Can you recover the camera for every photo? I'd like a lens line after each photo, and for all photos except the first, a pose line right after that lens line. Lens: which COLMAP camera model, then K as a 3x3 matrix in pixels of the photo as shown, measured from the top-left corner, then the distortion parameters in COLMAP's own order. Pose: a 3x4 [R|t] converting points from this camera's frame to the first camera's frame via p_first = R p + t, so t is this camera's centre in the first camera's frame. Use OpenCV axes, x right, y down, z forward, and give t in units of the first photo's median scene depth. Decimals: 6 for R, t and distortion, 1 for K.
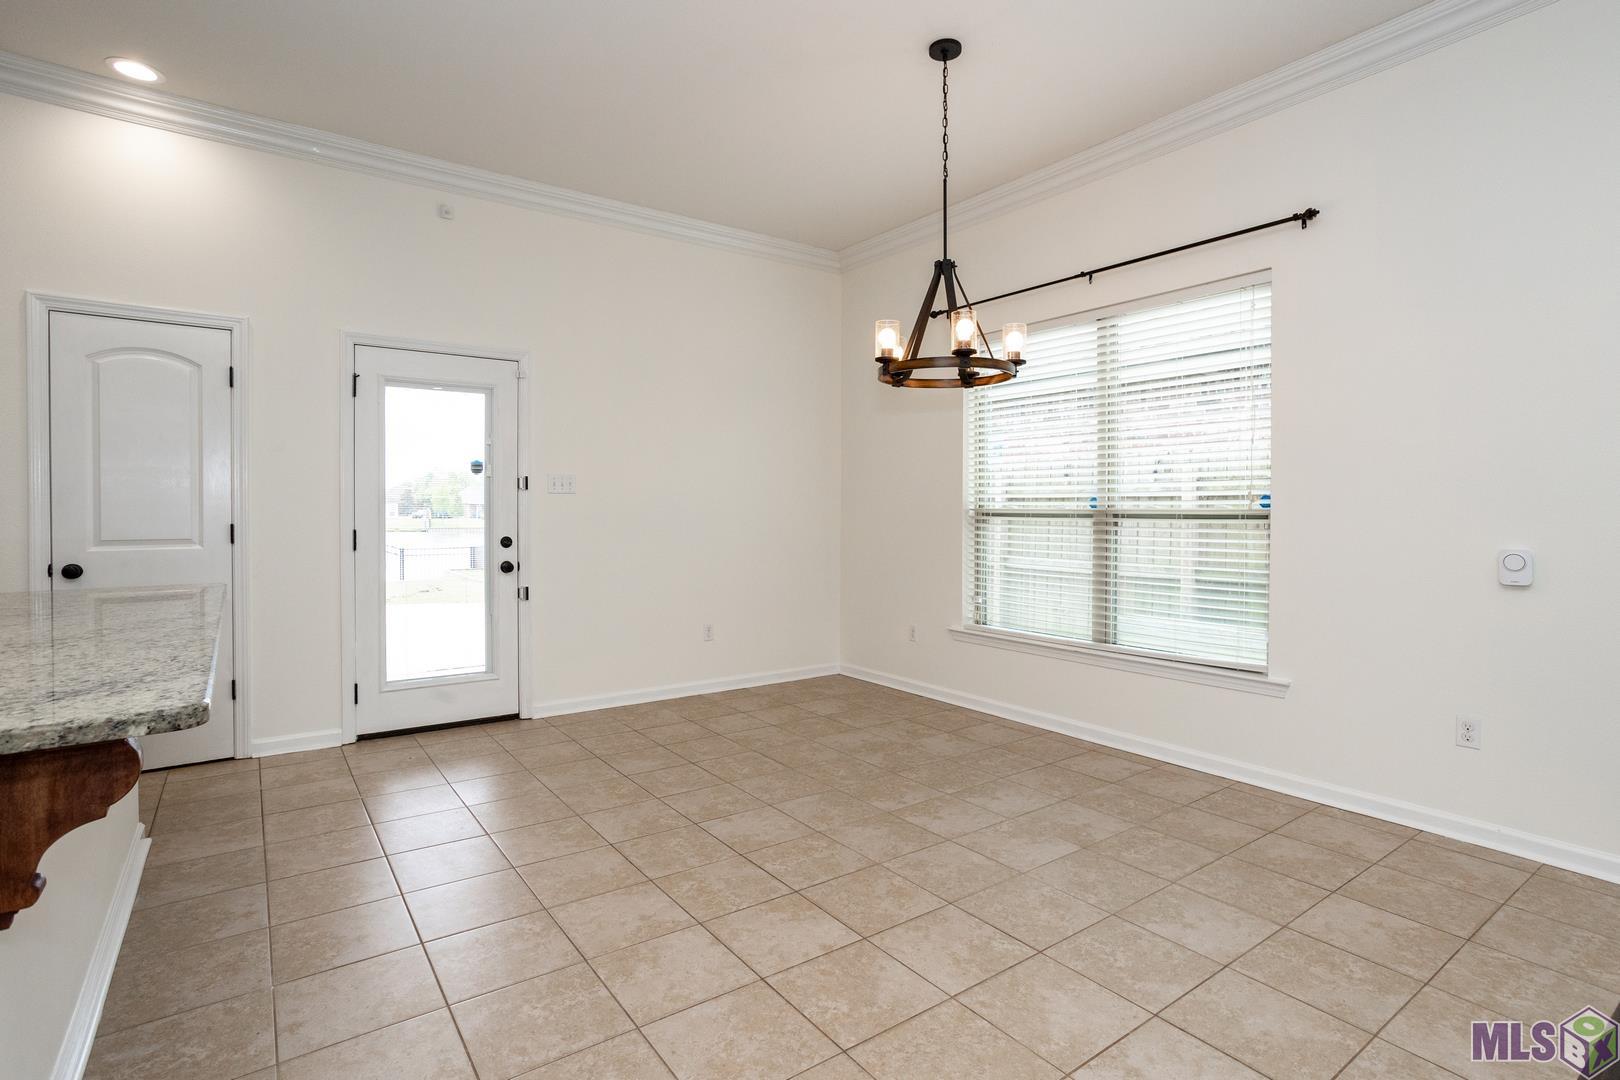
lens RADIAL K [[783.3, 0, 816.5], [0, 783.3, 515.3], [0, 0, 1]] dist [-0.054338, 0.033598]
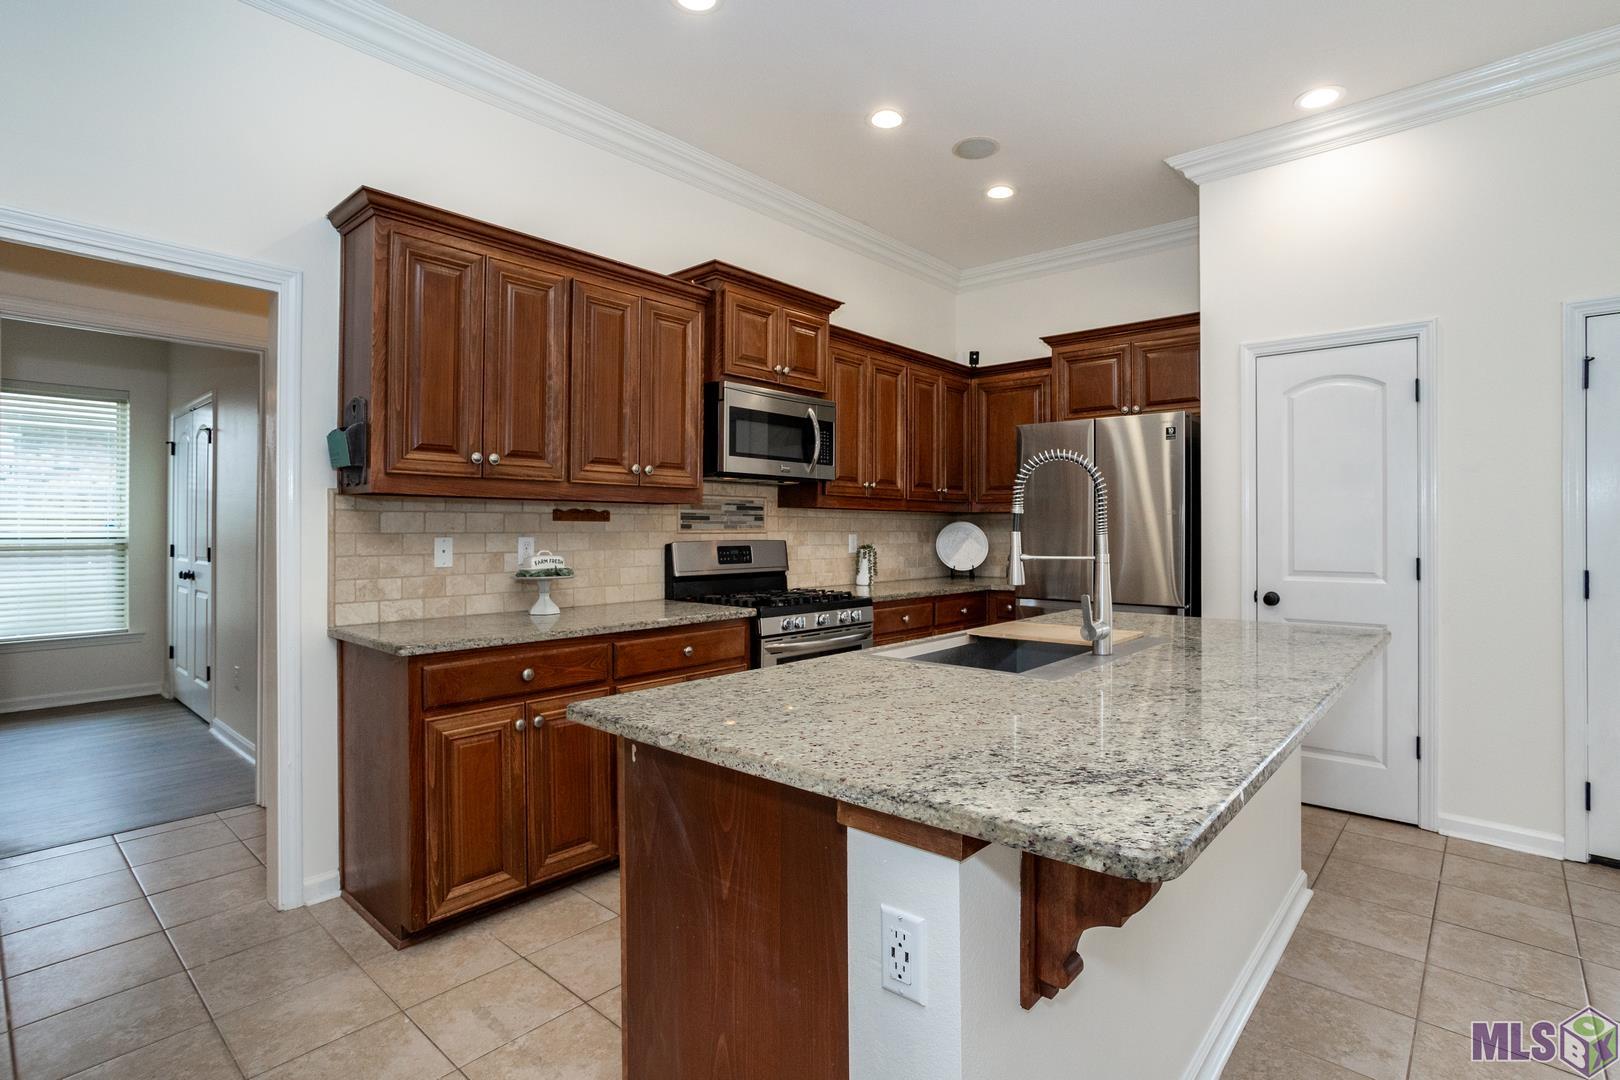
lens RADIAL K [[801.2, 0, 826.9], [0, 801.2, 525.5], [0, 0, 1]] dist [-0.056811, 0.030286]
pose [[0.223824, -0.004669, -0.974618, -0.042846], [-0.008148, 0.999945, -0.006661, -0.014179], [0.974595, 0.009432, 0.223774, 0.143678]]
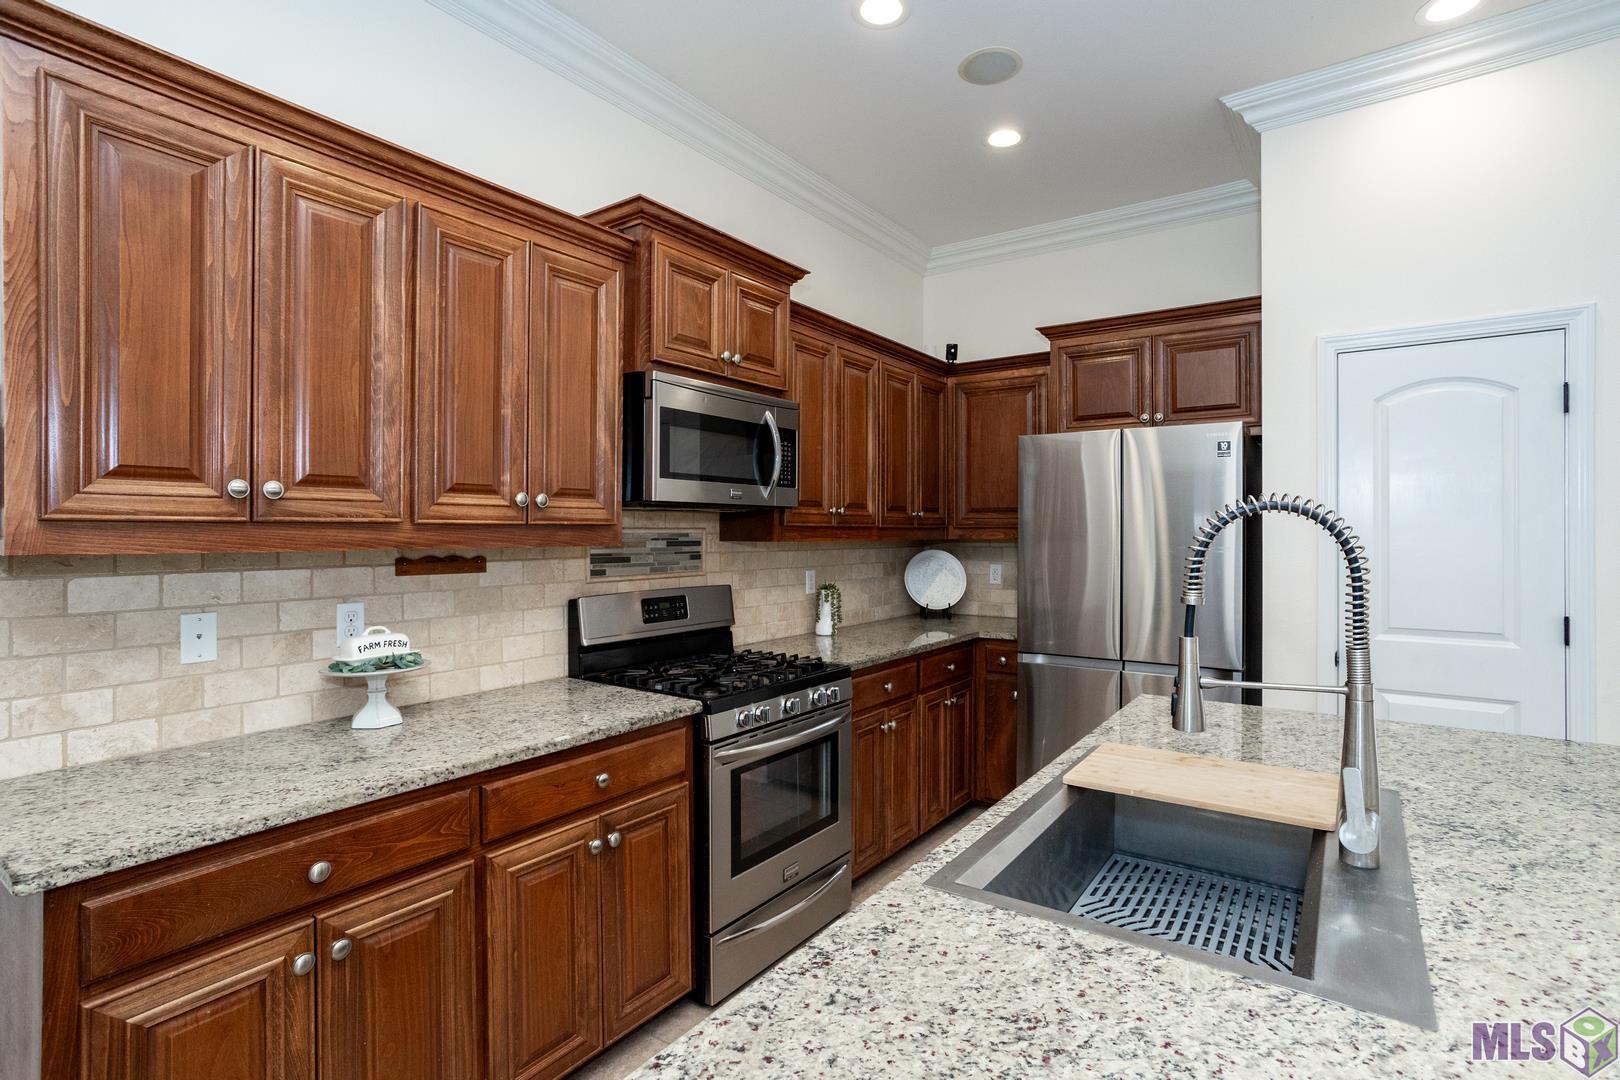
lens RADIAL K [[809.2, 0, 810.0], [0, 809.2, 540.0], [0, 0, 1]] dist [-0.056427, 0.037658]
pose [[0.306013, 0.007769, -0.951996, -0.303959], [-0.008273, 0.999951, 0.005501, -0.053292], [0.951992, 0.006193, 0.306062, 0.155532]]
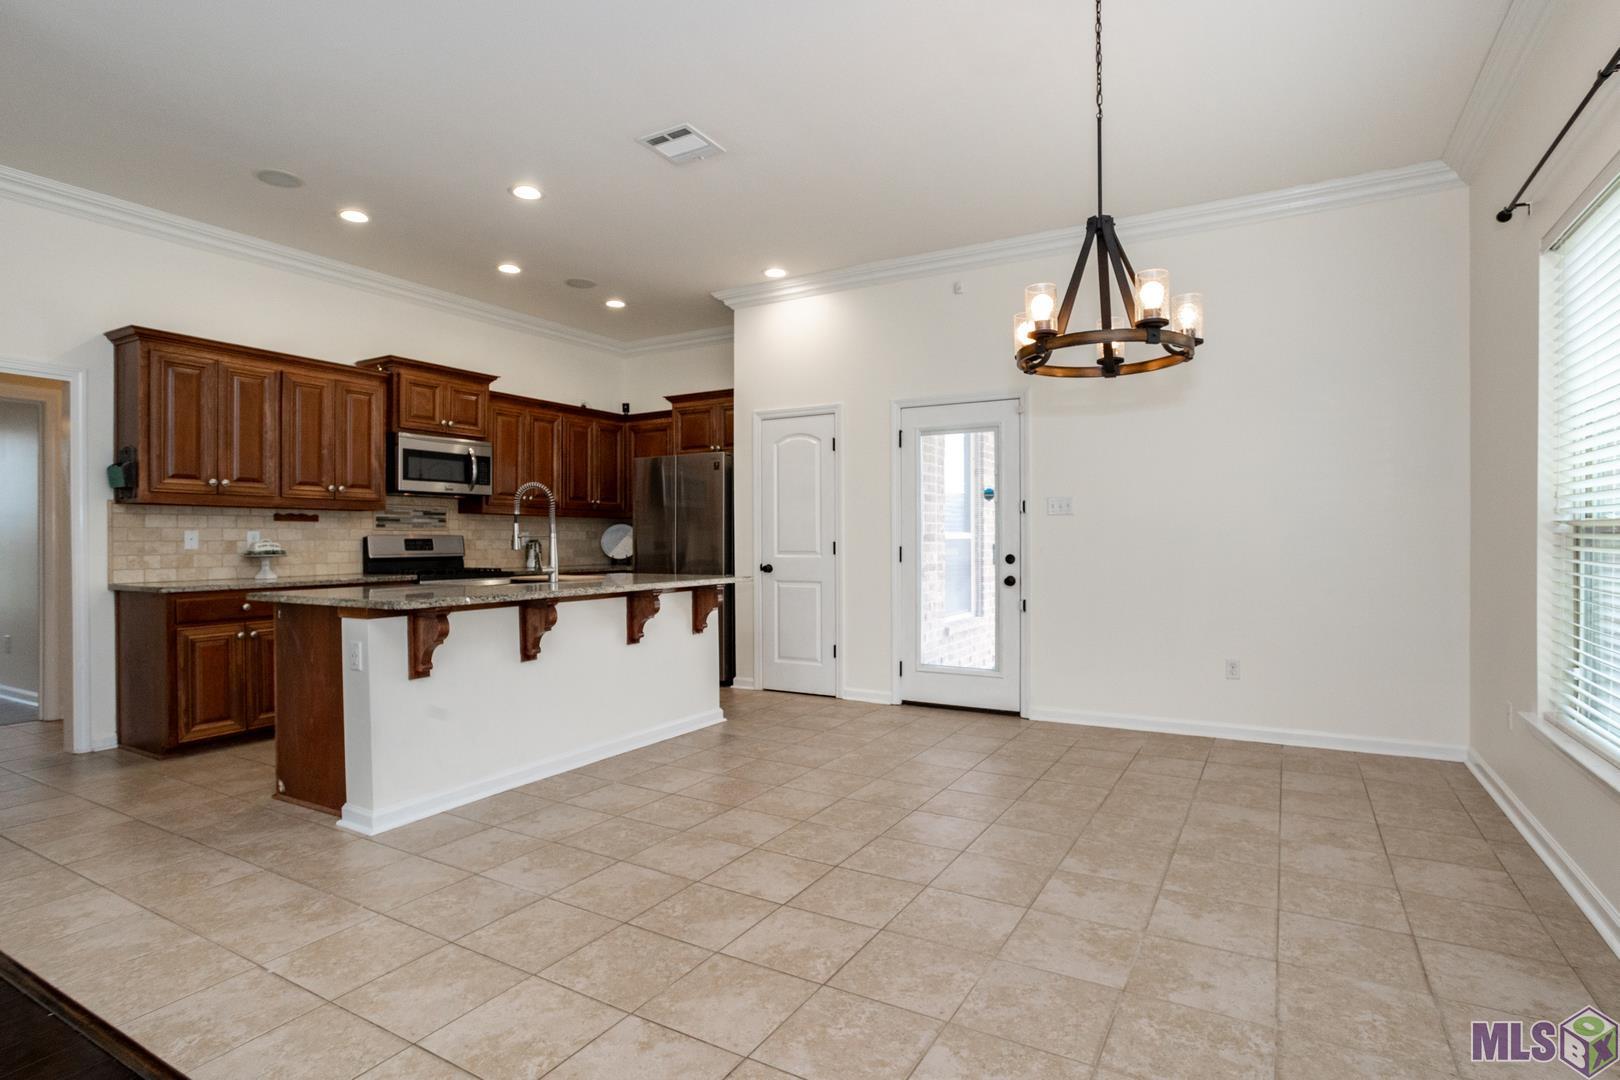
lens RADIAL K [[782.0, 0, 834.8], [0, 782.0, 538.4], [0, 0, 1]] dist [-0.050685, 0.028409]
pose [[0.444257, -0.002696, -0.895895, 0.621688], [-0.000666, 0.999994, -0.003339, 0.010108], [0.895899, 0.002080, 0.444252, 0.317429]]
